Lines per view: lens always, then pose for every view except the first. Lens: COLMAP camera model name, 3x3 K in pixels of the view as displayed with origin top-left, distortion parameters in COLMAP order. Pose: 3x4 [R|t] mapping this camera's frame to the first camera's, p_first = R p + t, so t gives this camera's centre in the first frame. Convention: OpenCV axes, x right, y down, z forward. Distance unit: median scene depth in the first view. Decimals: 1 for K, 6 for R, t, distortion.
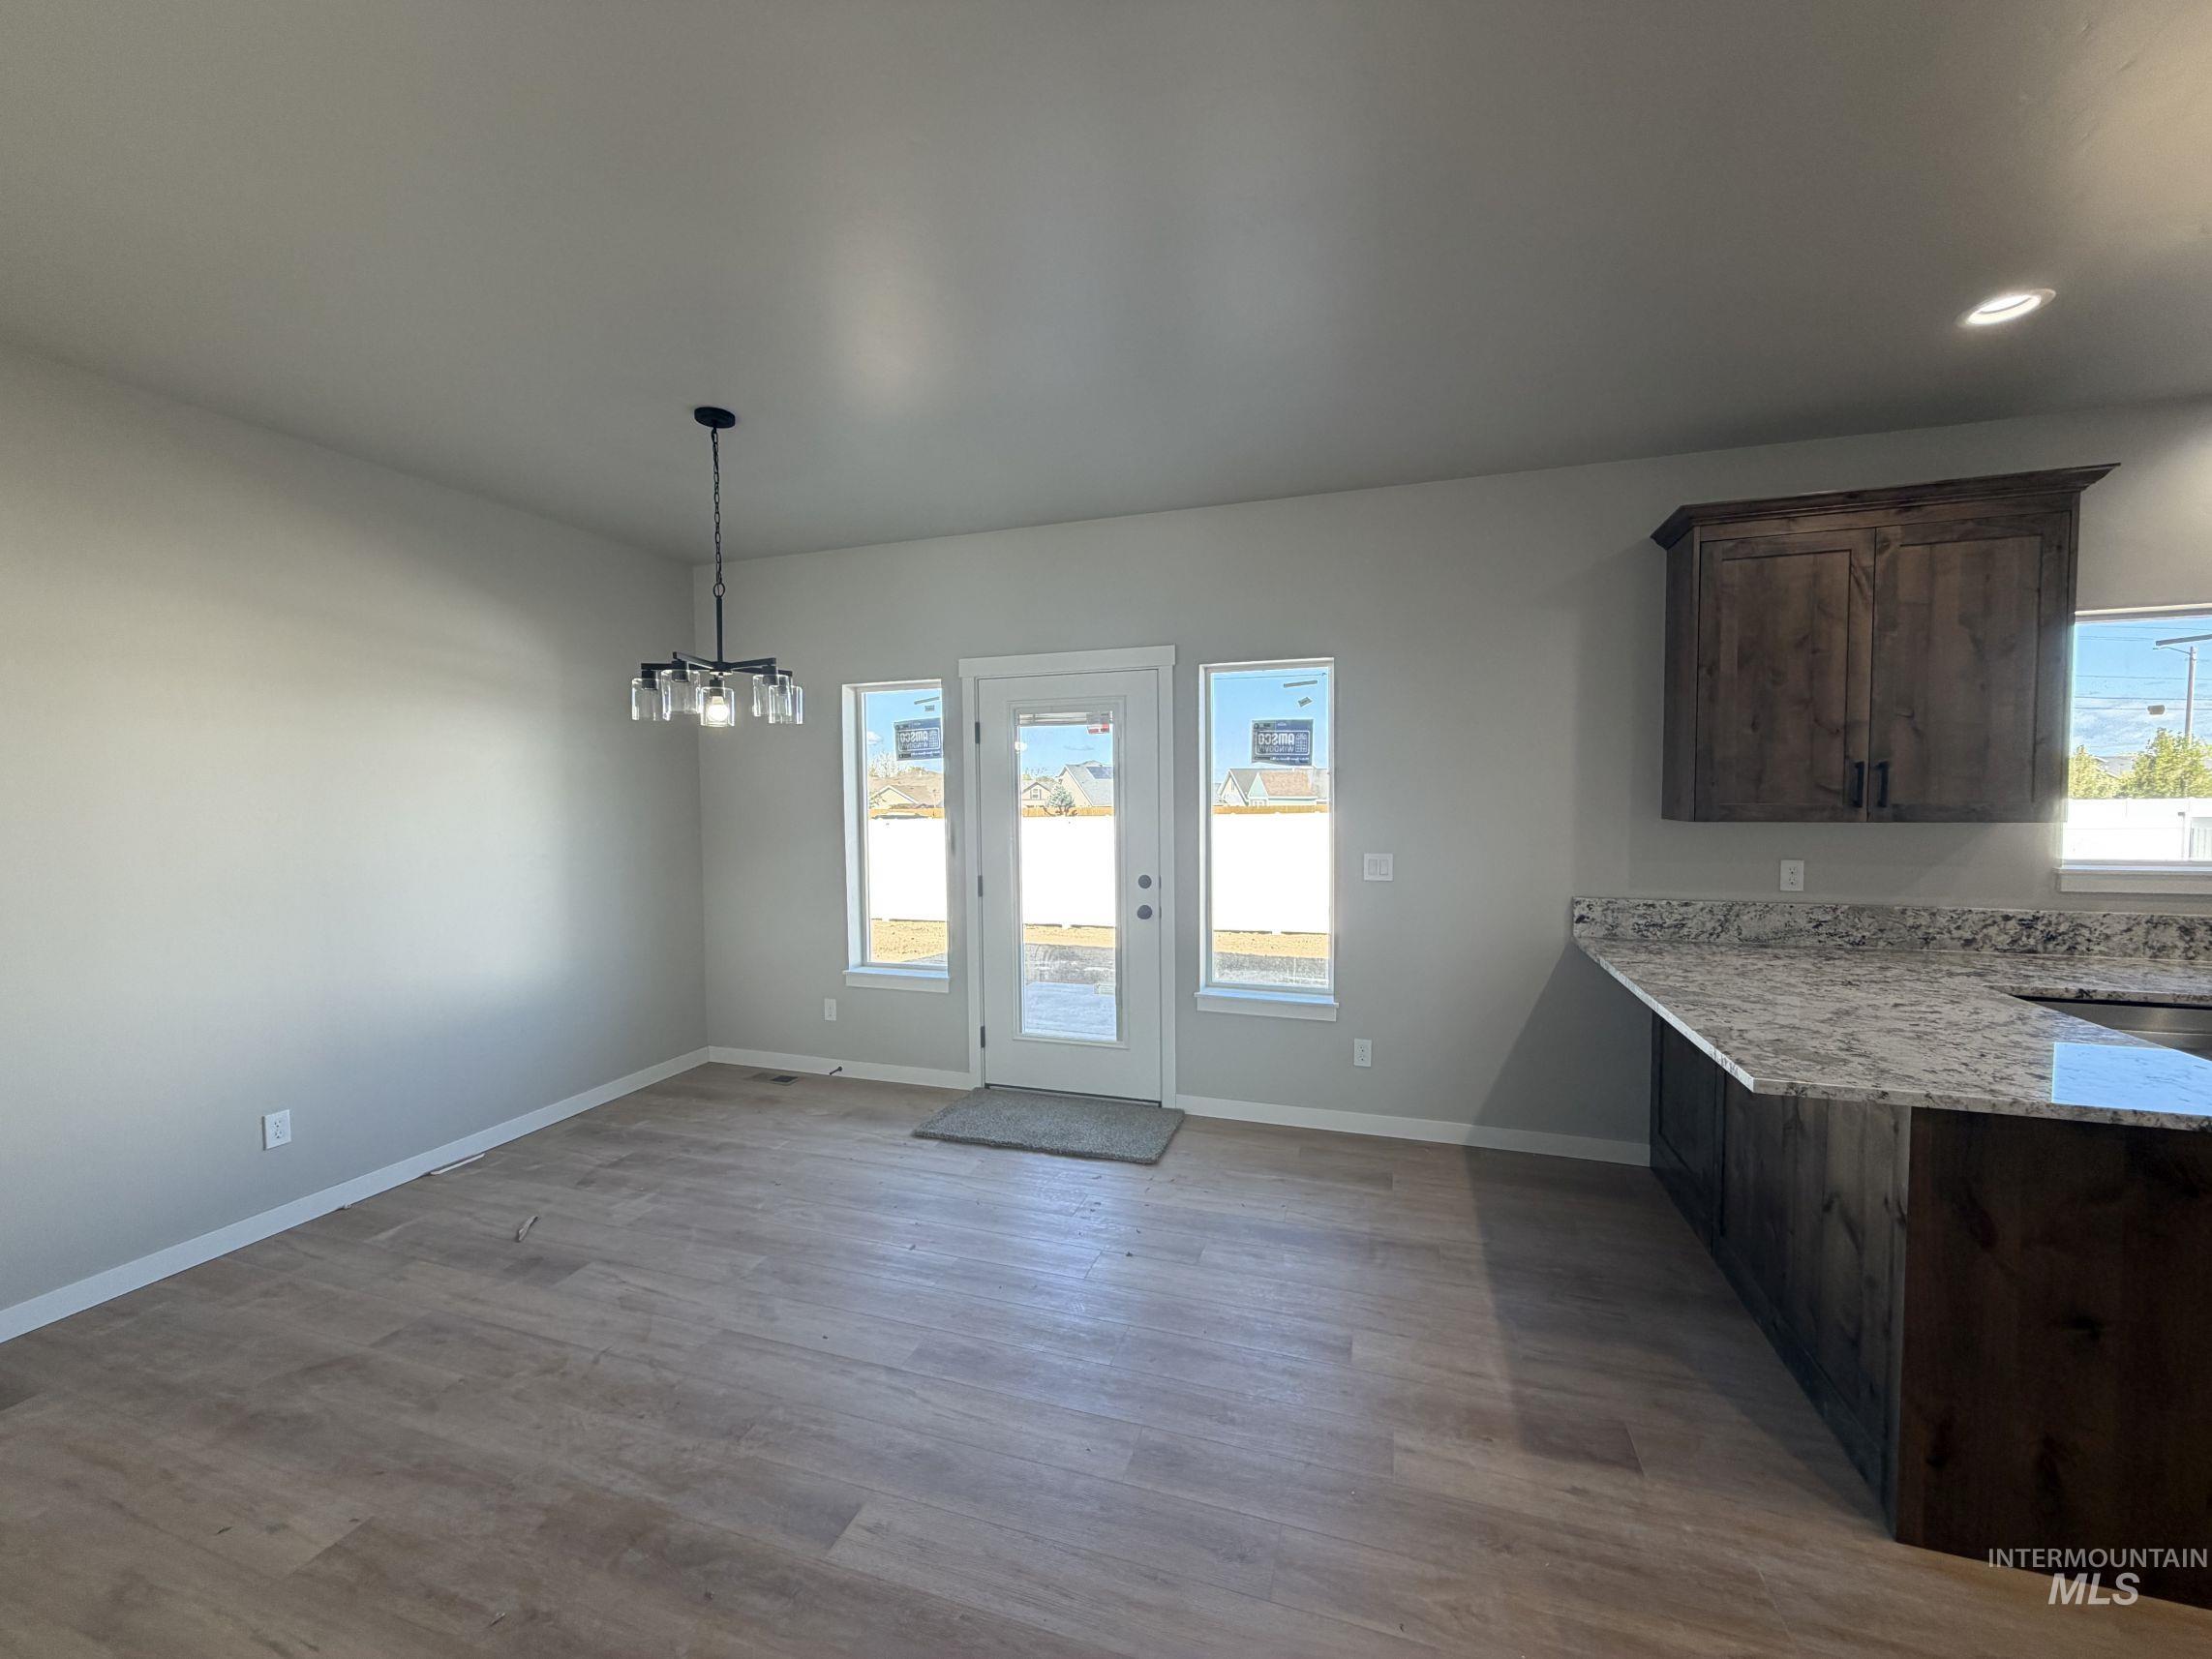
lens RADIAL K [[879.3, 0, 1096.2], [0, 879.3, 834.7], [0, 0, 1]] dist [0.001288, -0.001245]
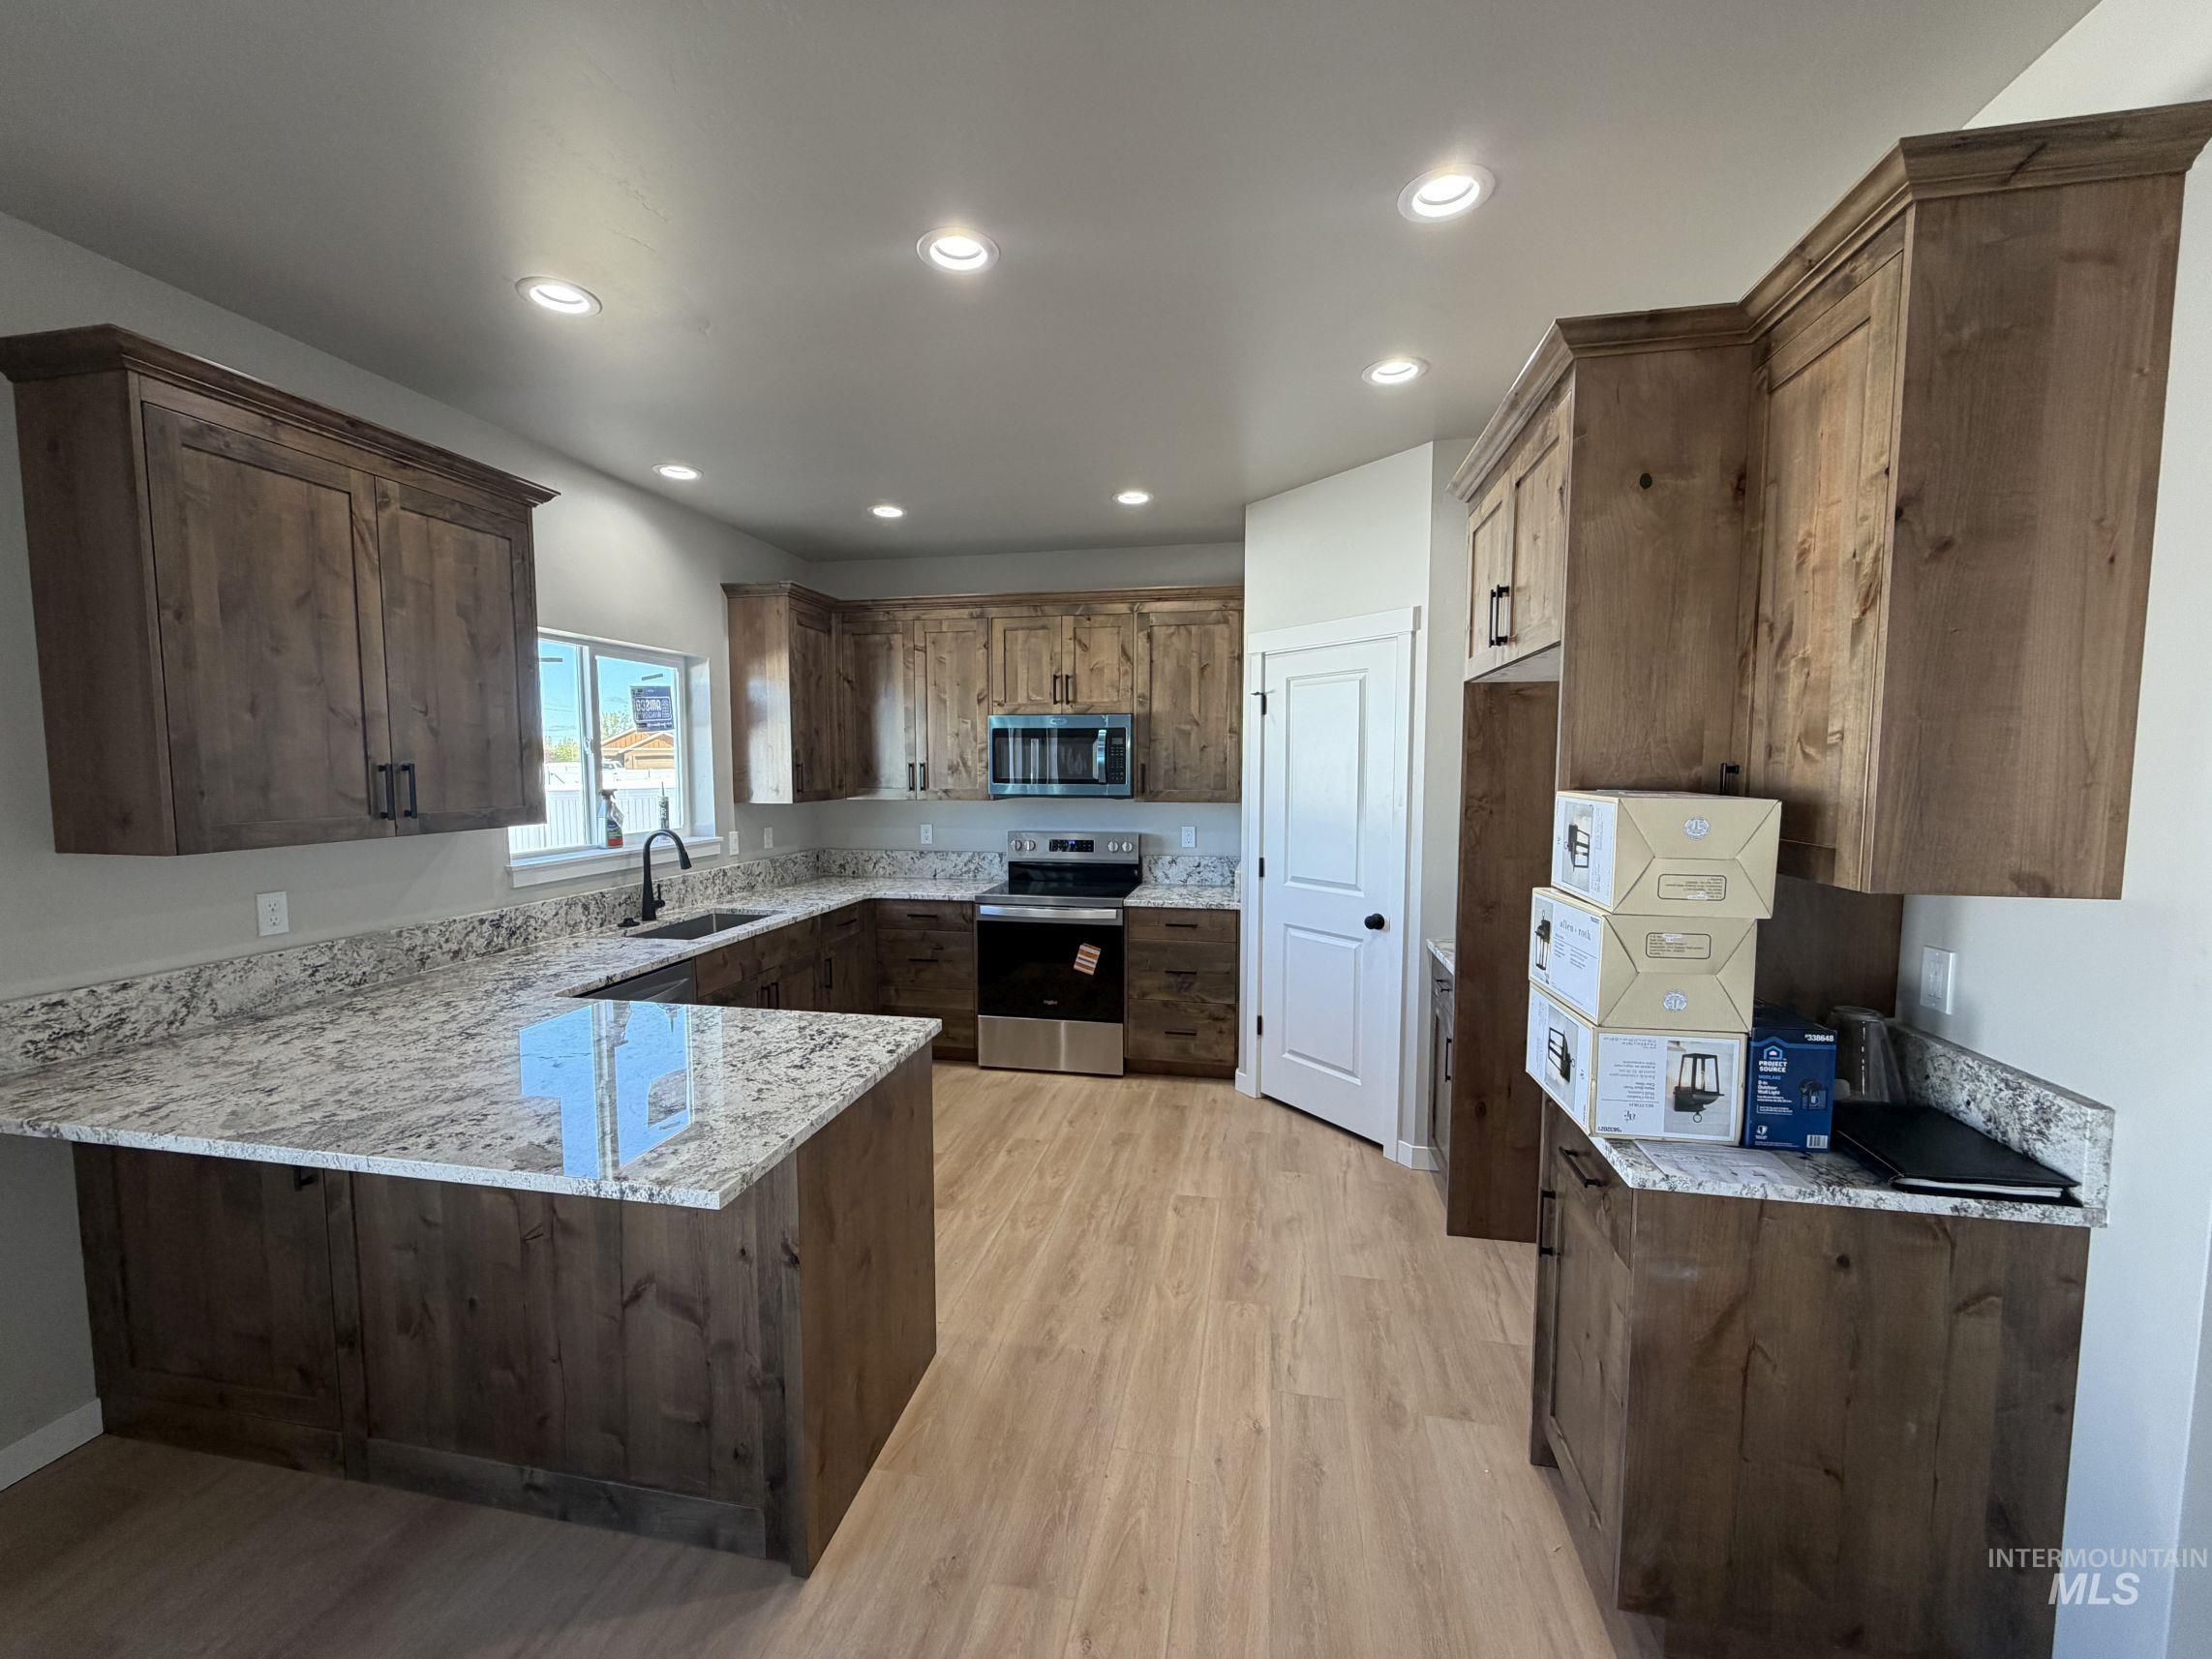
lens RADIAL K [[879.3, 0, 1098.7], [0, 879.3, 828.1], [0, 0, 1]] dist [0.001288, -0.001245]
pose [[-0.135698, -0.067134, 0.988473, -0.028802], [0.046186, 0.996188, 0.073999, -0.051980], [-0.989673, 0.055695, -0.132080, 0.448644]]
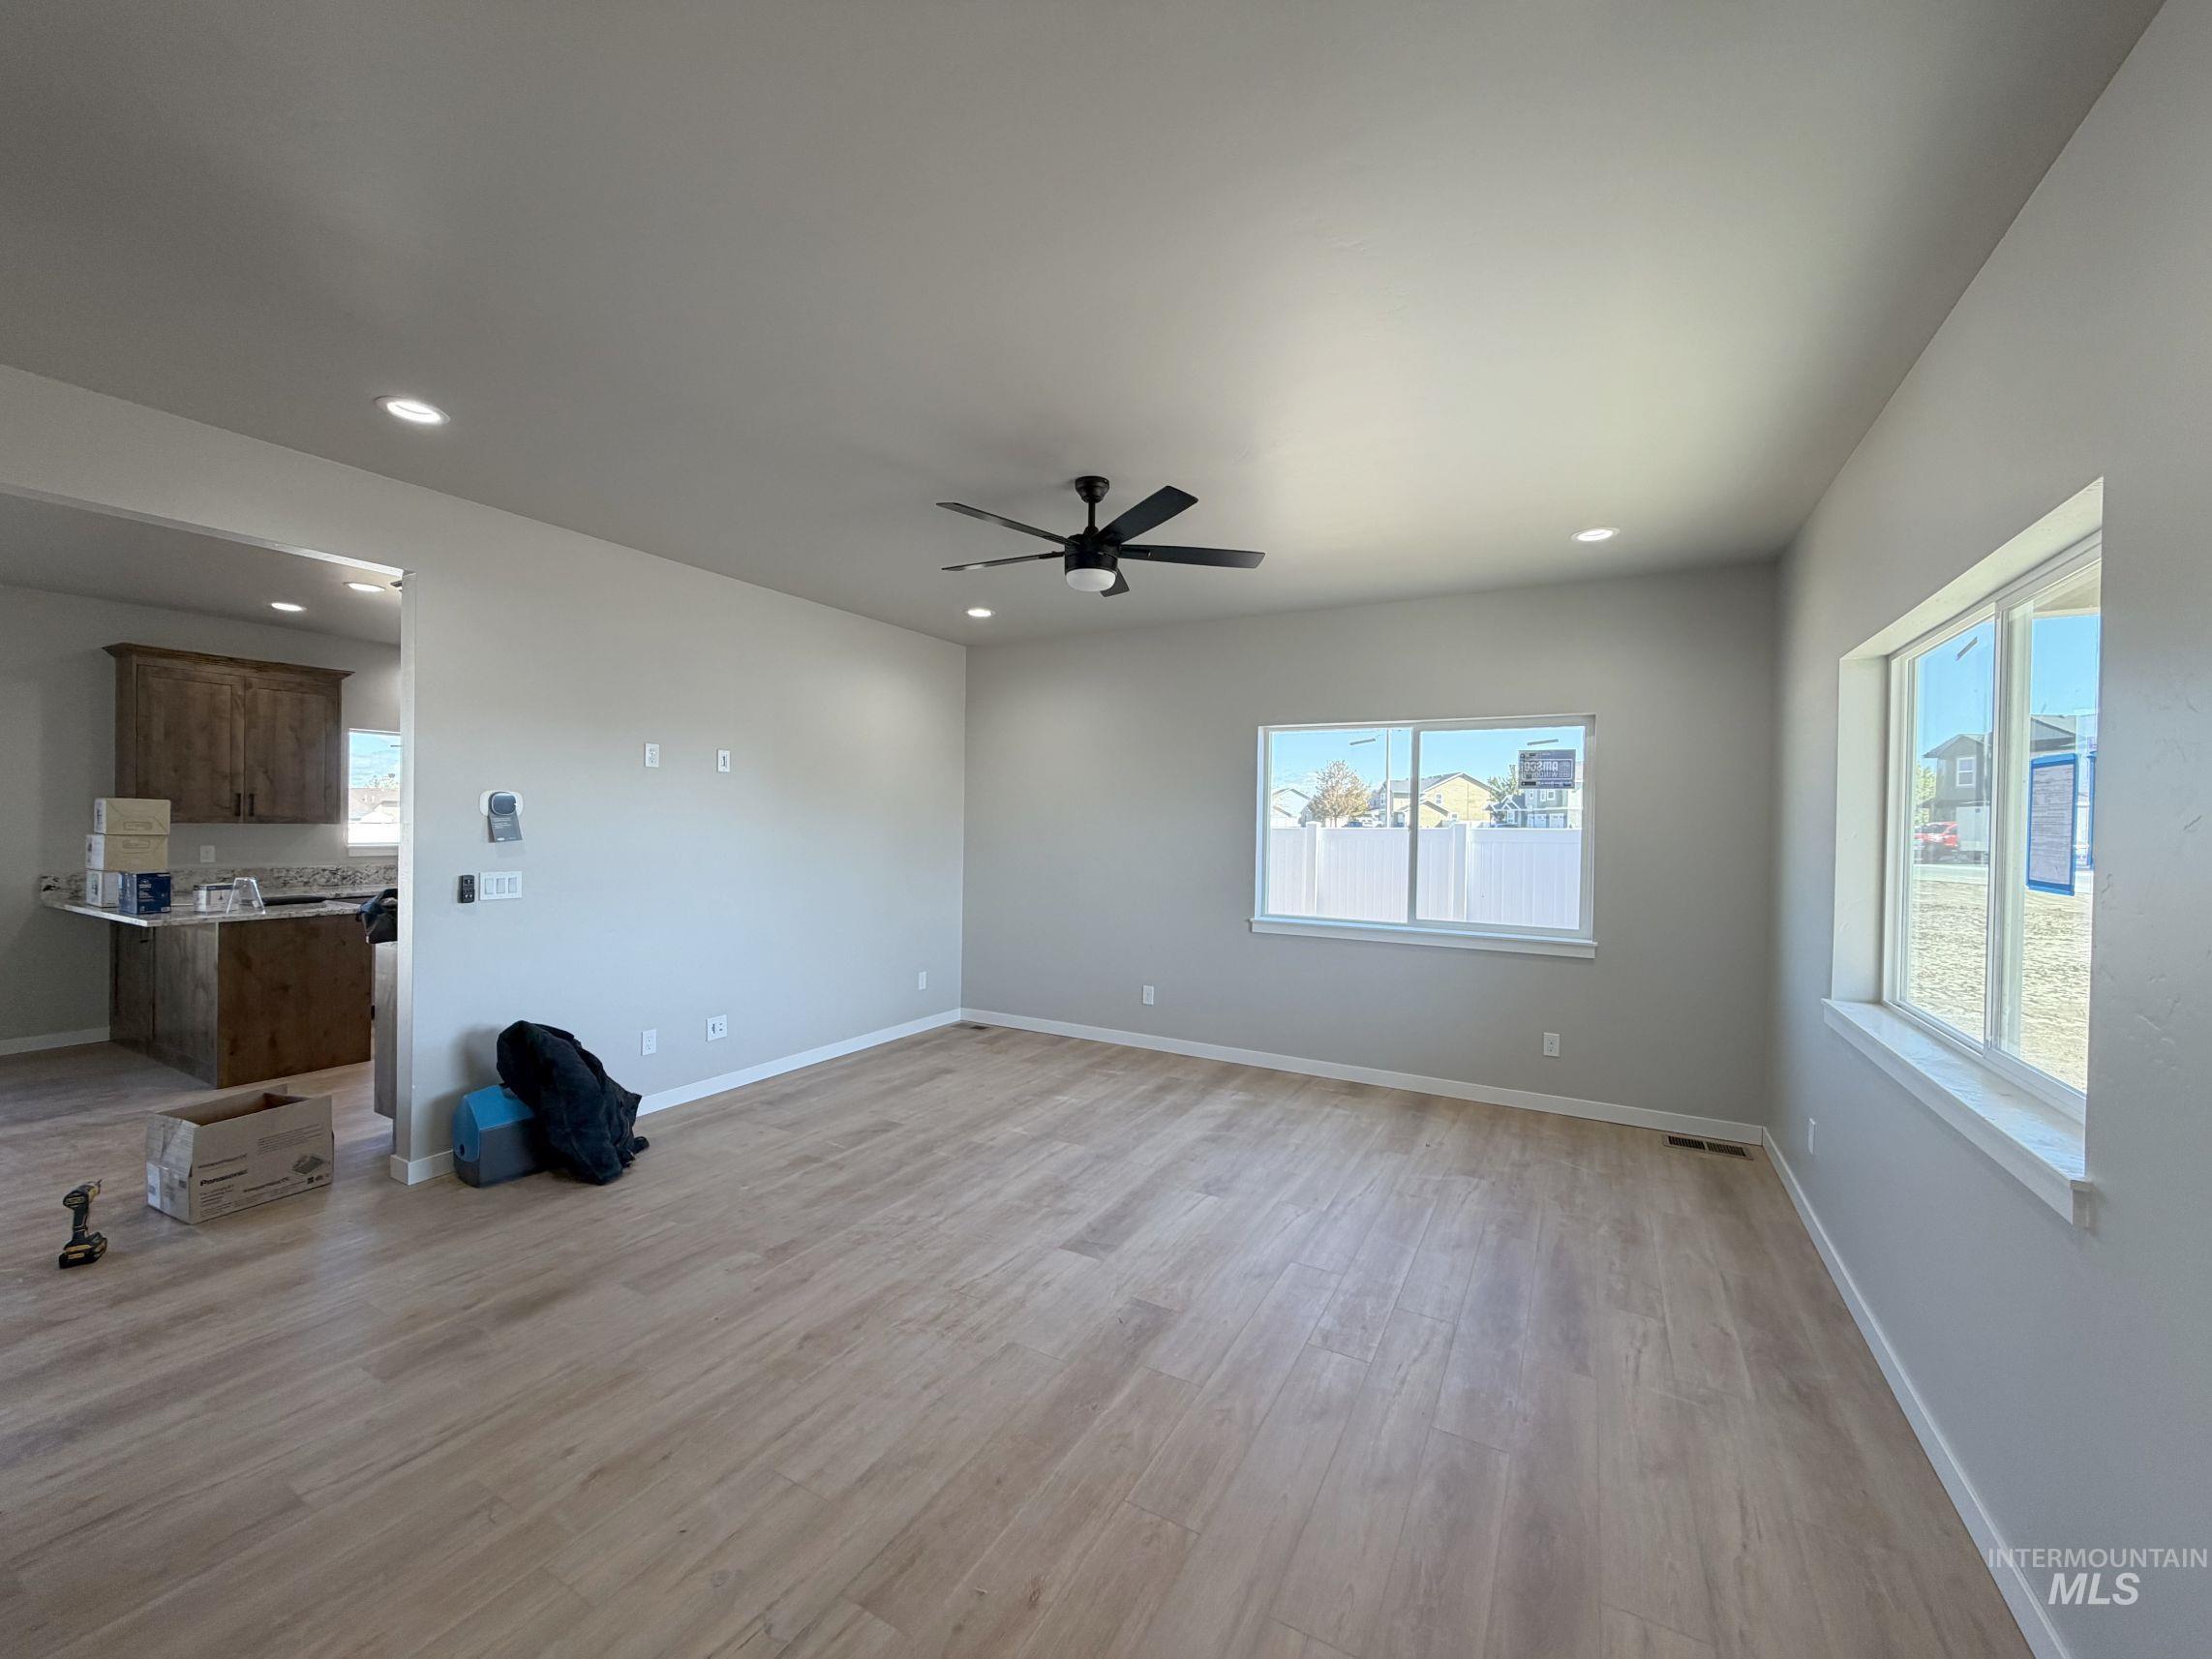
lens RADIAL K [[879.3, 0, 1105.0], [0, 879.3, 834.0], [0, 0, 1]] dist [0.001288, -0.001245]
pose [[0.184078, 0.000897, 0.982911, -0.702991], [0.024355, 0.999688, -0.005473, 0.066209], [-0.982610, 0.024946, 0.183999, -1.250785]]
